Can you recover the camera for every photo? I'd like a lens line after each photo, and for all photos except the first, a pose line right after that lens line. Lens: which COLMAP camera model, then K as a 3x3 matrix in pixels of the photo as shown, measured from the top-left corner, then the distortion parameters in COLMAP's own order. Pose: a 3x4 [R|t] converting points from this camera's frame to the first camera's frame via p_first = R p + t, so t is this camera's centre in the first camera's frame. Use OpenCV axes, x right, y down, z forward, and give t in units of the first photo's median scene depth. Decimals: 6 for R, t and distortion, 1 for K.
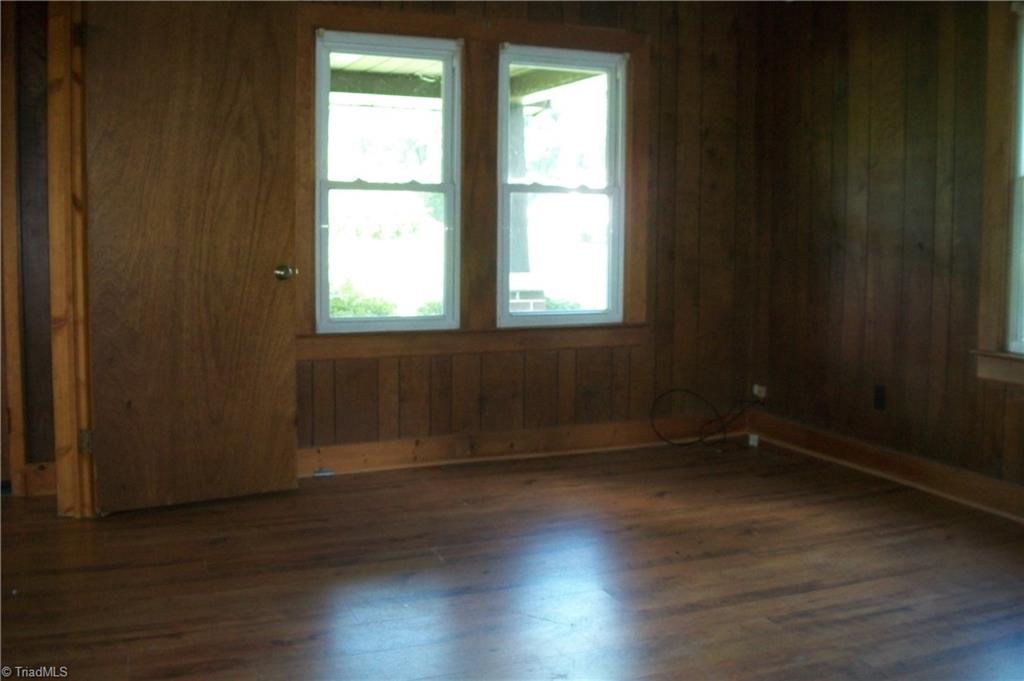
lens RADIAL K [[972.4, 0, 518.4], [0, 972.4, 342.1], [0, 0, 1]] dist [-0.114581, 0.000000]
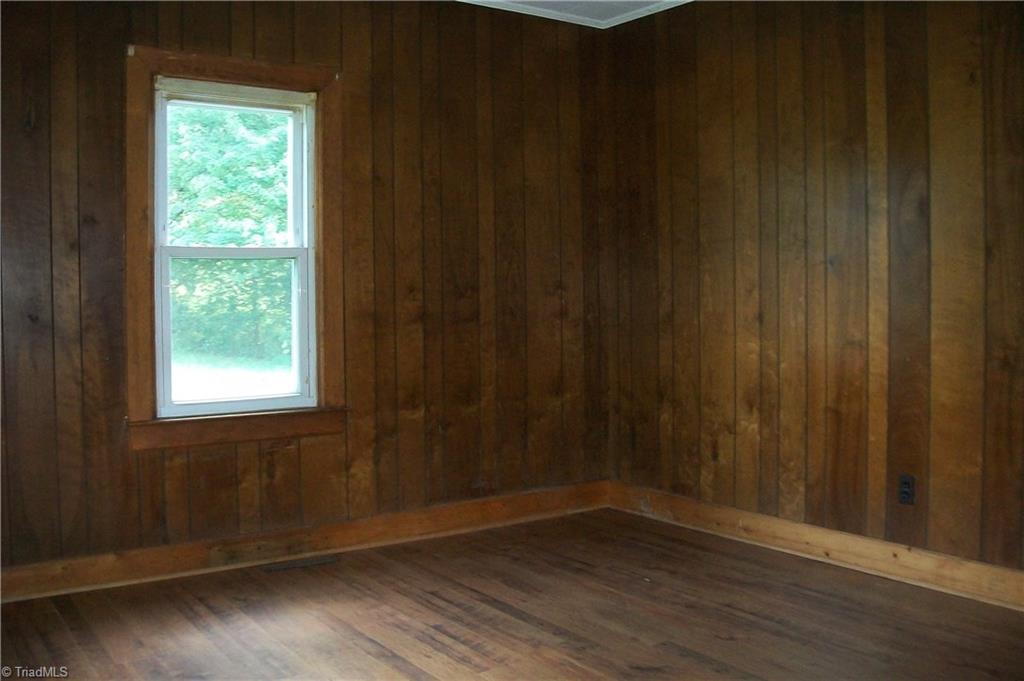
lens RADIAL K [[972.4, 0, 513.8], [0, 972.4, 337.8], [0, 0, 1]] dist [-0.114581, 0.000000]
pose [[-0.231077, -0.057488, 0.971235, -0.758743], [0.101790, 0.991346, 0.082897, -0.164334], [-0.967596, 0.118017, -0.223226, 1.146481]]
